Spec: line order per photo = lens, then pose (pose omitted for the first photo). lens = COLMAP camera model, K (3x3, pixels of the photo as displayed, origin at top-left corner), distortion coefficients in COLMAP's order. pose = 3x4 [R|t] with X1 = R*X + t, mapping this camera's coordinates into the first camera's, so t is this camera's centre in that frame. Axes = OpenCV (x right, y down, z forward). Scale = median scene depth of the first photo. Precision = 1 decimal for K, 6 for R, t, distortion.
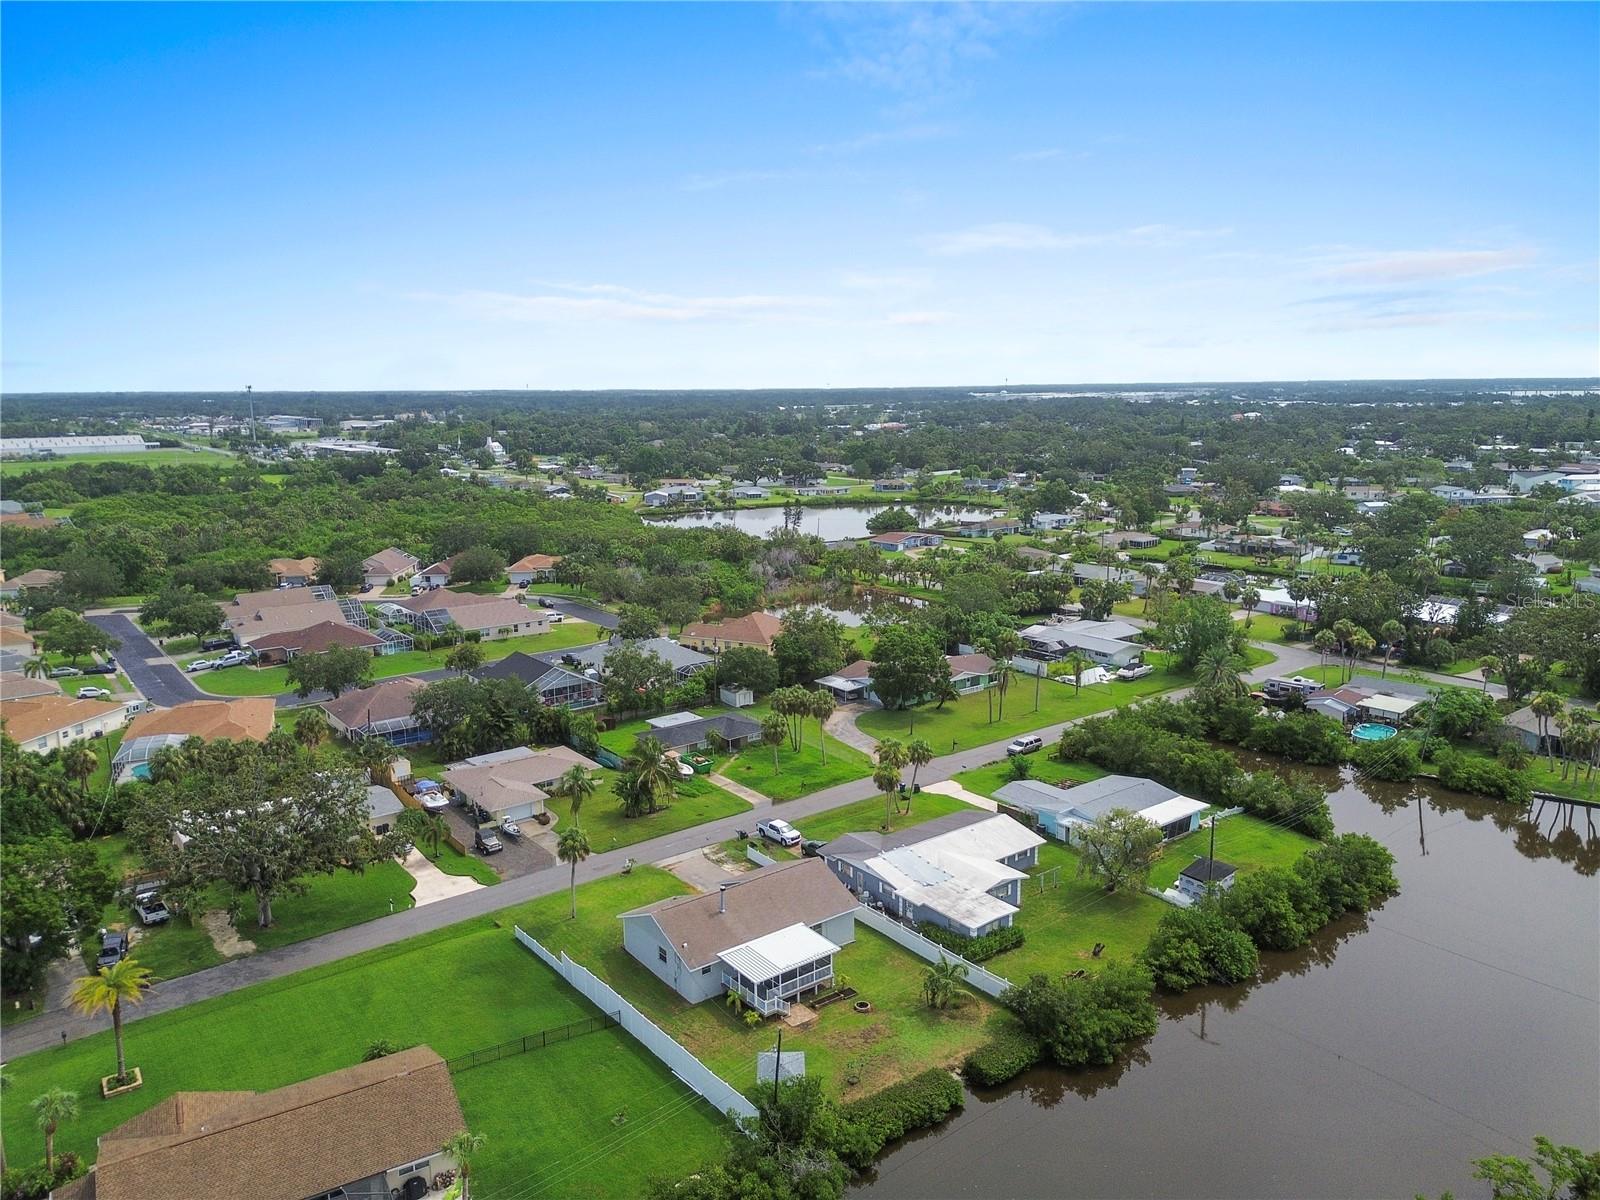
lens RADIAL K [[1136.6, 0, 807.7], [0, 1136.6, 603.0], [0, 0, 1]] dist [0.067811, -0.056575]
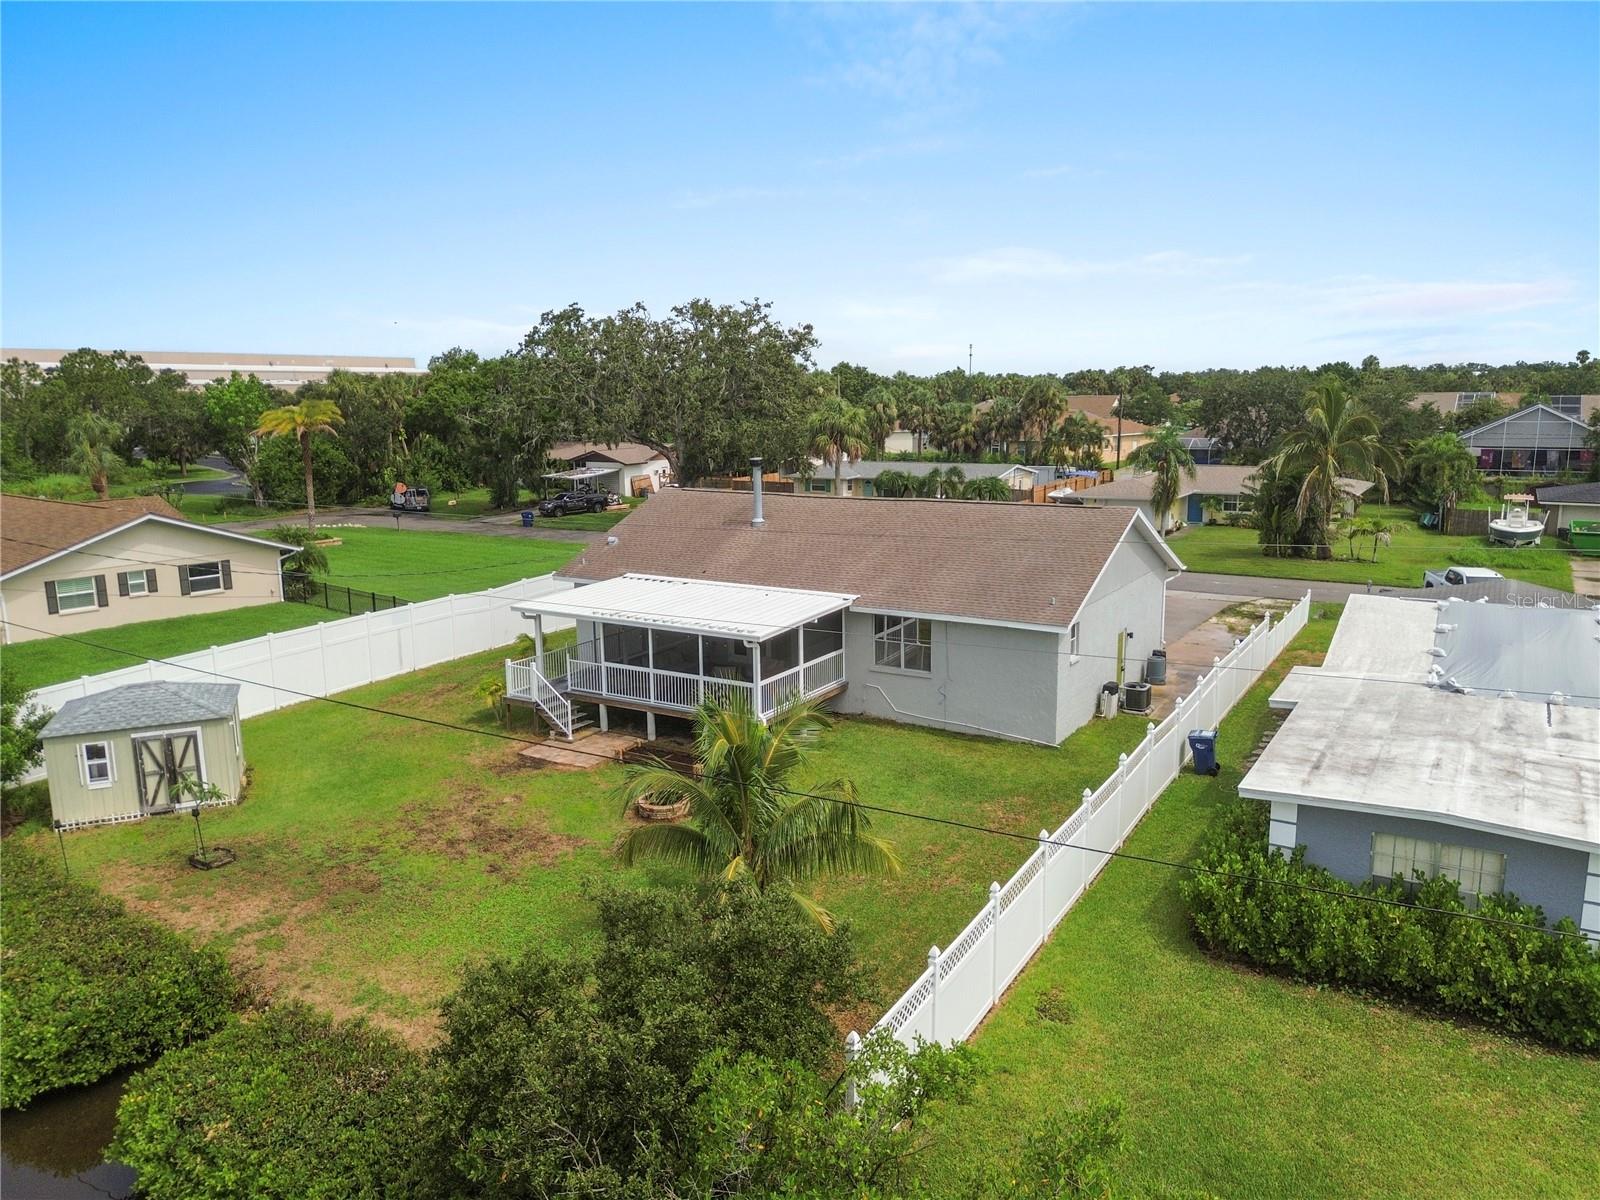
lens RADIAL K [[1136.6, 0, 799.9], [0, 1136.6, 595.4], [0, 0, 1]] dist [0.067811, -0.056575]
pose [[0.352115, 0.170082, -0.920373, 0.248739], [-0.167591, 0.978915, 0.116784, 0.202233], [0.920830, 0.113125, 0.373195, 0.713560]]
